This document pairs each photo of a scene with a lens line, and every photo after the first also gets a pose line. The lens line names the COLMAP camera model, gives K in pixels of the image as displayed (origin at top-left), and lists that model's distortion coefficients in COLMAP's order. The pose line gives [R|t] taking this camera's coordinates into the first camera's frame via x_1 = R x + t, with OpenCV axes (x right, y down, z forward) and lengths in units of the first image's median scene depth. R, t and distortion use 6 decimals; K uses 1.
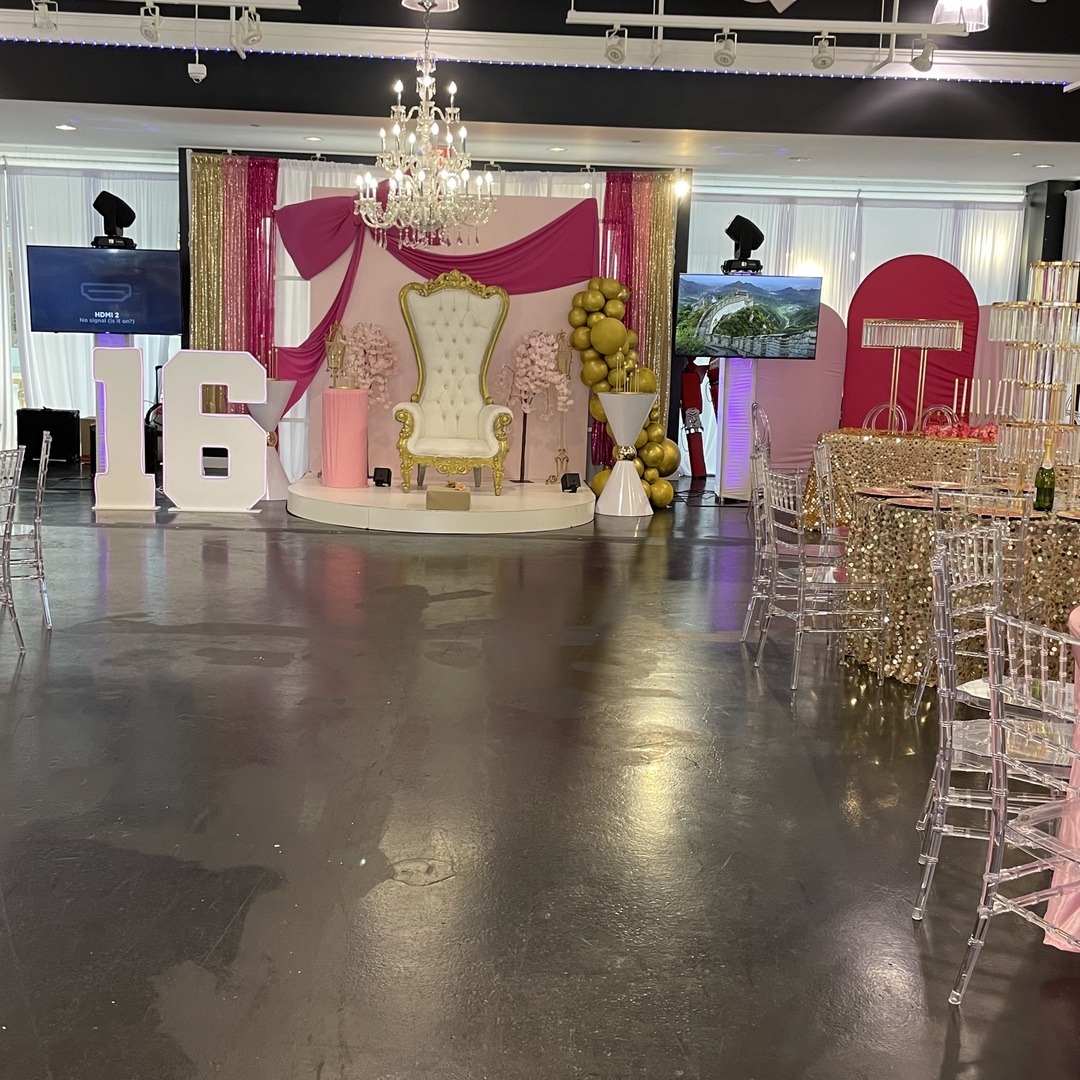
lens RADIAL K [[1349.8, 0, 540.0], [0, 1349.8, 540.0], [0, 0, 1]] dist [0.143283, -0.300551]
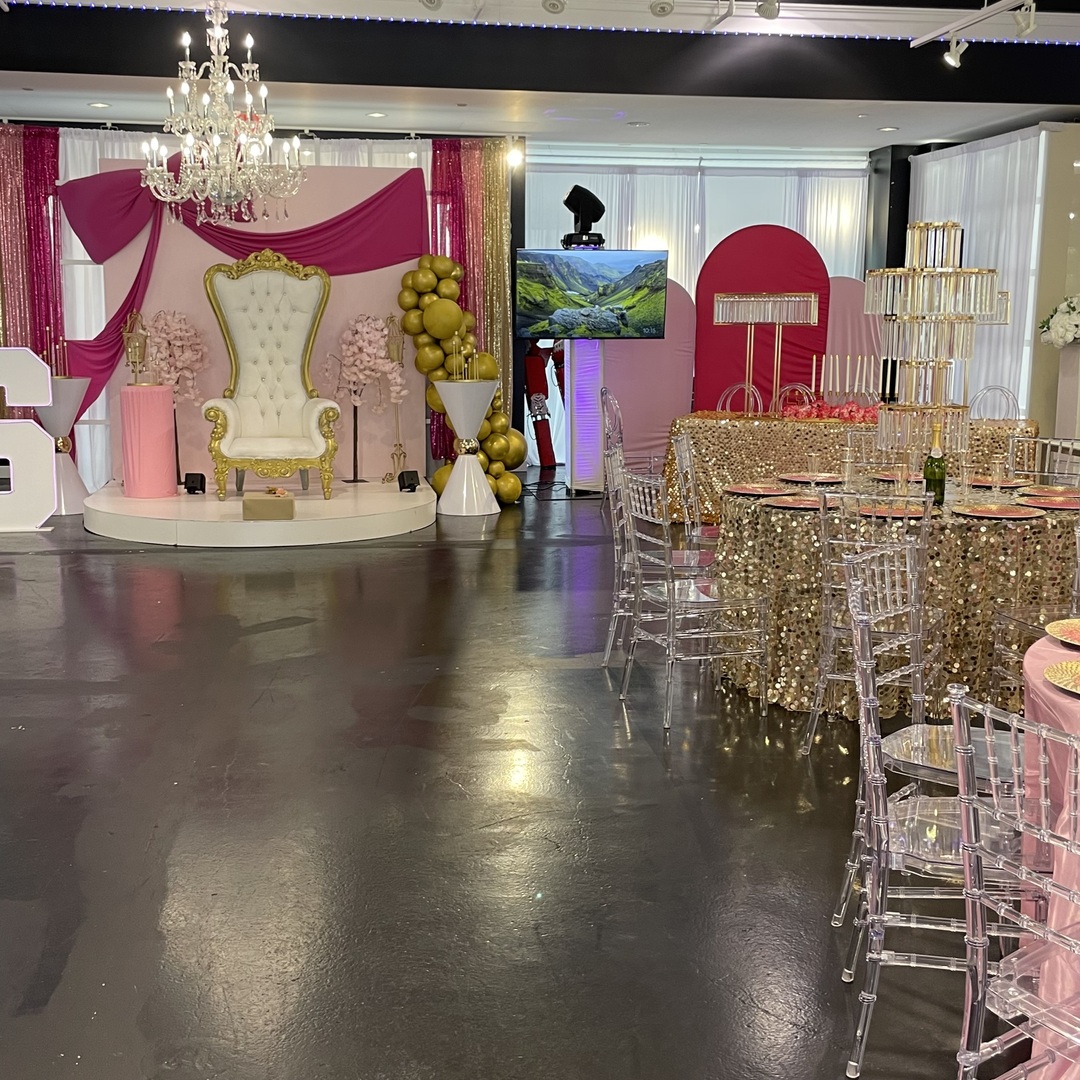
lens RADIAL K [[1349.8, 0, 540.0], [0, 1349.8, 540.0], [0, 0, 1]] dist [0.143283, -0.300551]
pose [[0.993164, -0.045080, 0.107673, 0.010825], [0.043677, 0.998928, 0.015355, -0.013041], [-0.108250, -0.010547, 0.994068, 0.084101]]
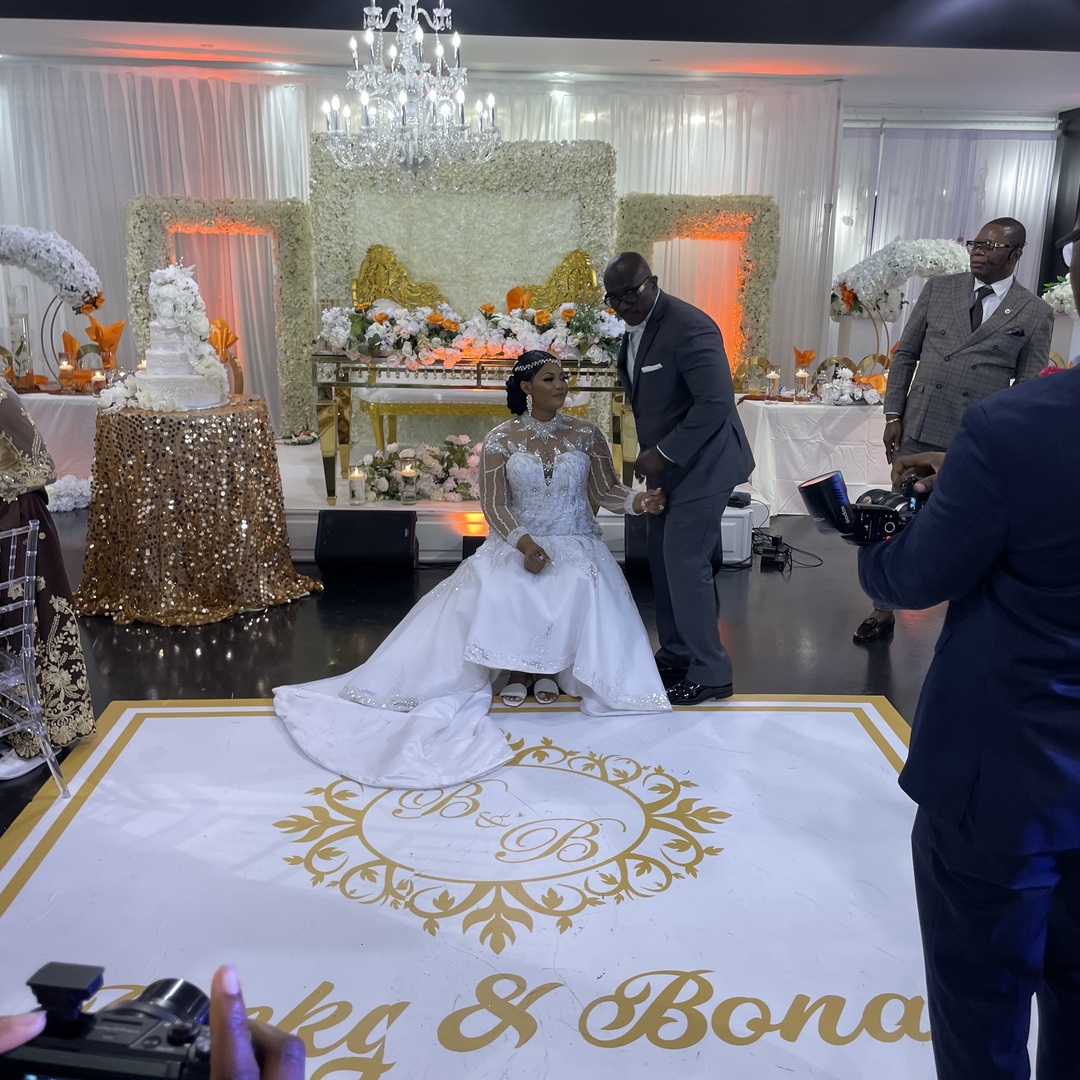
lens RADIAL K [[1051.8, 0, 540.0], [0, 1051.8, 540.0], [0, 0, 1]] dist [0.007007, 0.009321]
pose [[0.999837, -0.017986, 0.001669, -0.012658], [0.017677, 0.993266, 0.114498, -0.071740], [-0.003717, -0.114450, 0.993422, 0.316132]]
